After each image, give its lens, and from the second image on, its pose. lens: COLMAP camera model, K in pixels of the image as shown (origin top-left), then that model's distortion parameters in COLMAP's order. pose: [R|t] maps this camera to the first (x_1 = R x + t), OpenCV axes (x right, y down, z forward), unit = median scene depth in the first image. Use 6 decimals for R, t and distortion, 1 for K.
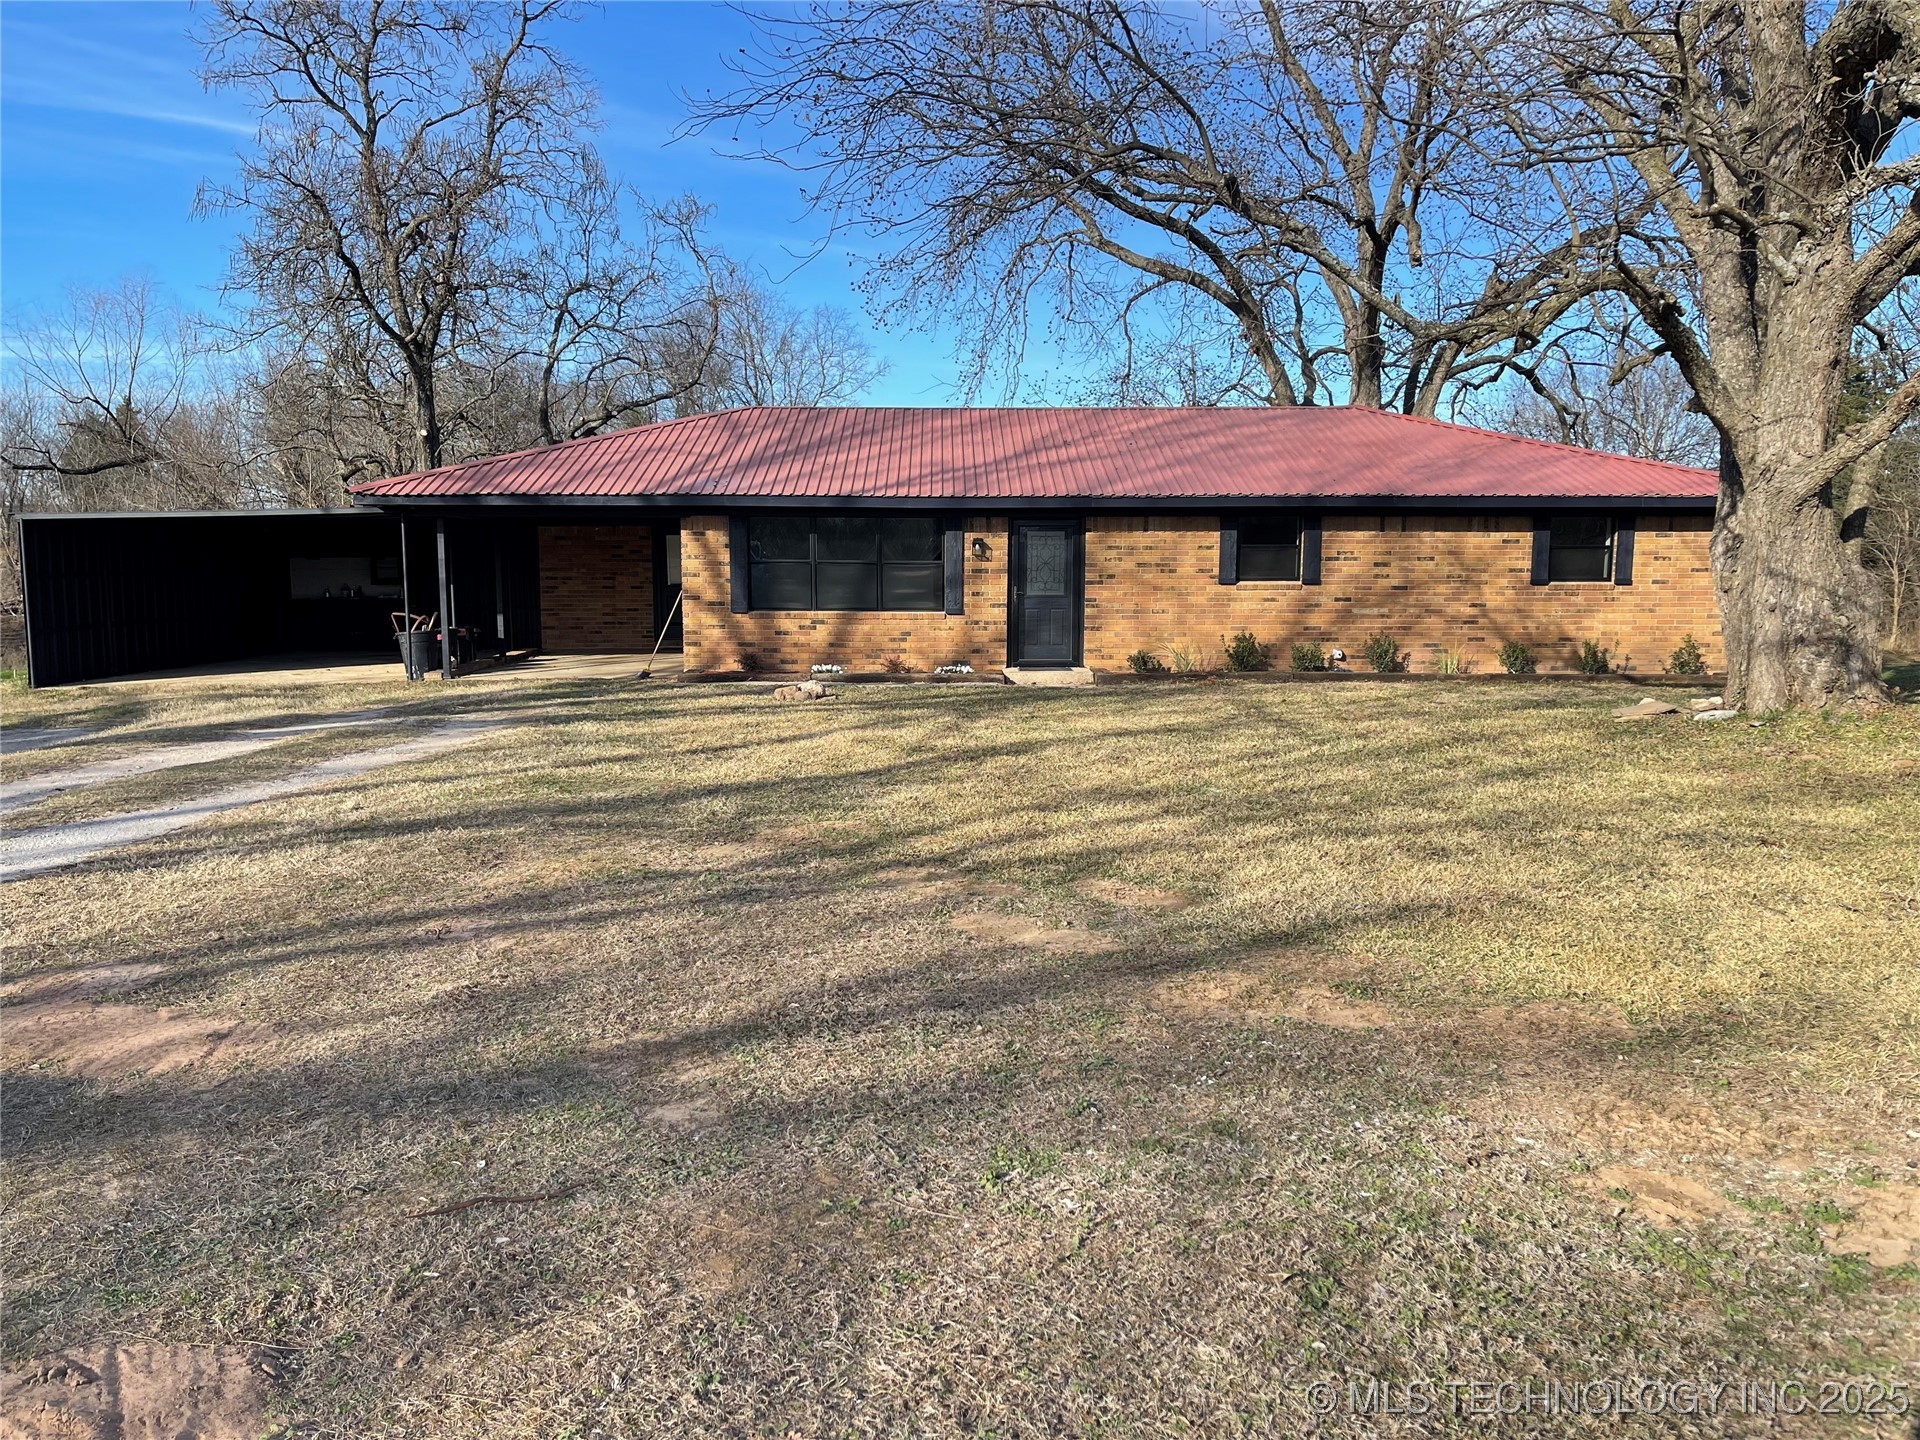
lens RADIAL K [[1448.6, 0, 957.5], [0, 1448.6, 734.1], [0, 0, 1]] dist [0.085970, -0.106532]
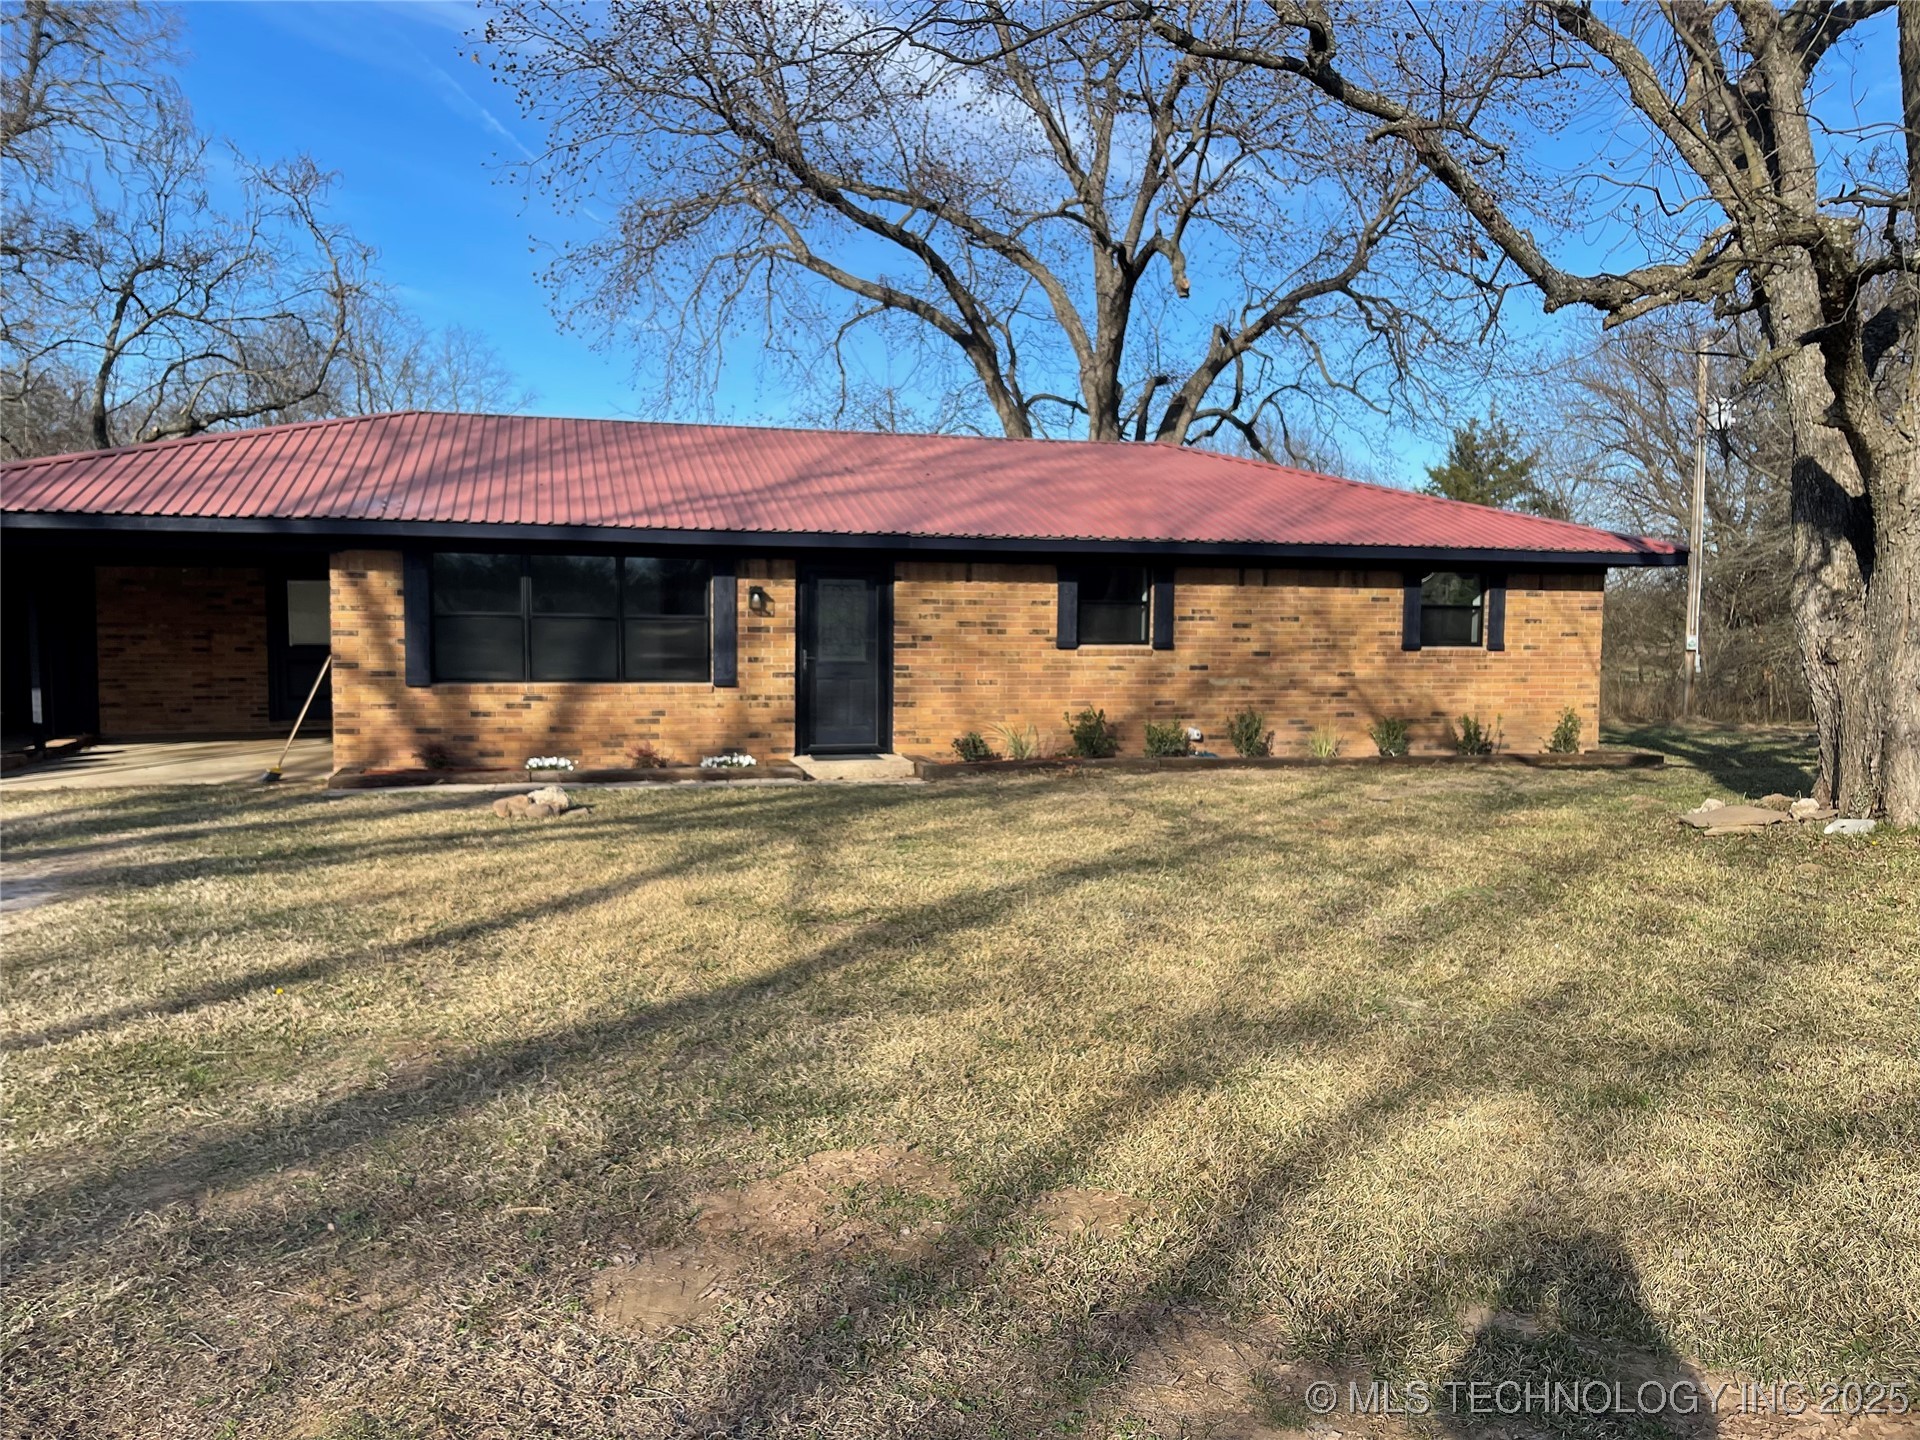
lens RADIAL K [[1453.0, 0, 952.6], [0, 1453.0, 727.5], [0, 0, 1]] dist [0.076515, -0.105257]
pose [[0.967207, -0.011761, 0.253716, -0.079258], [0.023214, 0.998840, -0.042192, -0.027195], [-0.252926, 0.046698, 0.966358, 0.243197]]
